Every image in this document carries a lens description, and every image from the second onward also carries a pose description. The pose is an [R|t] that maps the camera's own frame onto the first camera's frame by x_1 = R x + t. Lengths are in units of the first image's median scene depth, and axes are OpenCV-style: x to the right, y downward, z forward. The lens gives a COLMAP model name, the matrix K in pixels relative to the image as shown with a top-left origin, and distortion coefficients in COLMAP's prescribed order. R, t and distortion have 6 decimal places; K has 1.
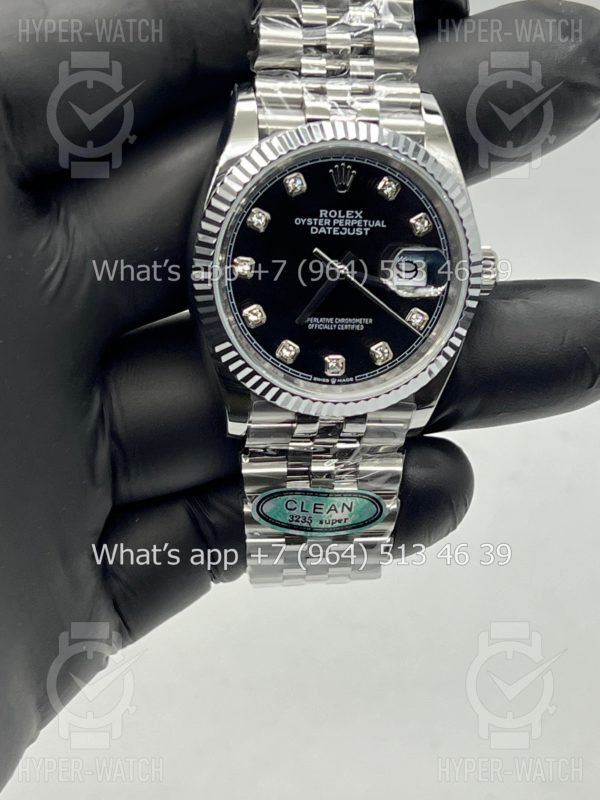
lens RADIAL K [[1917.2, 0, 303.3], [0, 1917.2, 398.5], [0, 0, 1]] dist [0.305046, 0.000000]
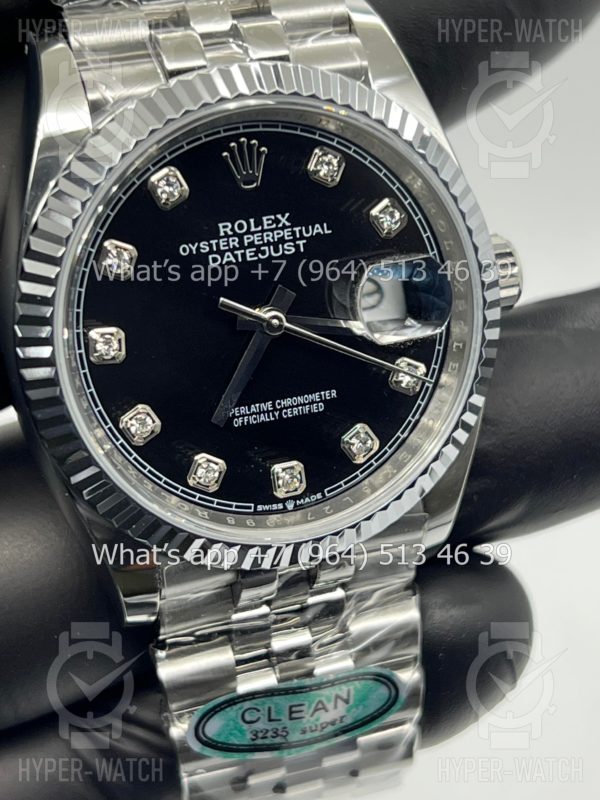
lens RADIAL K [[1917.2, 0, 298.6], [0, 1917.2, 407.9], [0, 0, 1]] dist [0.305046, 0.000000]
pose [[0.977994, -0.183498, 0.099281, -0.035032], [0.180633, 0.982847, 0.037192, -0.060211], [-0.104403, -0.018440, 0.994364, 0.415852]]
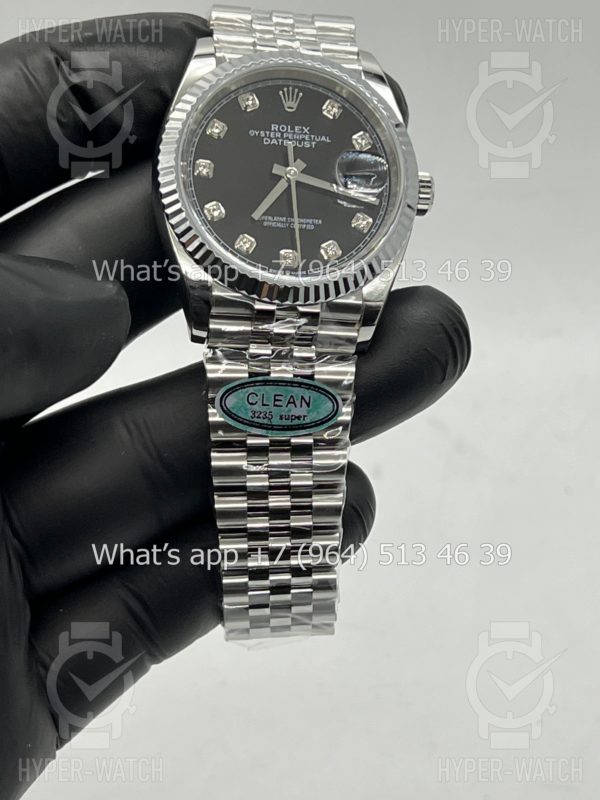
lens RADIAL K [[1917.2, 0, 300.7], [0, 1917.2, 401.2], [0, 0, 1]] dist [0.305046, 0.000000]
pose [[0.999599, -0.028164, -0.003095, 0.024577], [0.024868, 0.924428, -0.380544, 0.477890], [0.013578, 0.380315, 0.924757, 0.016451]]
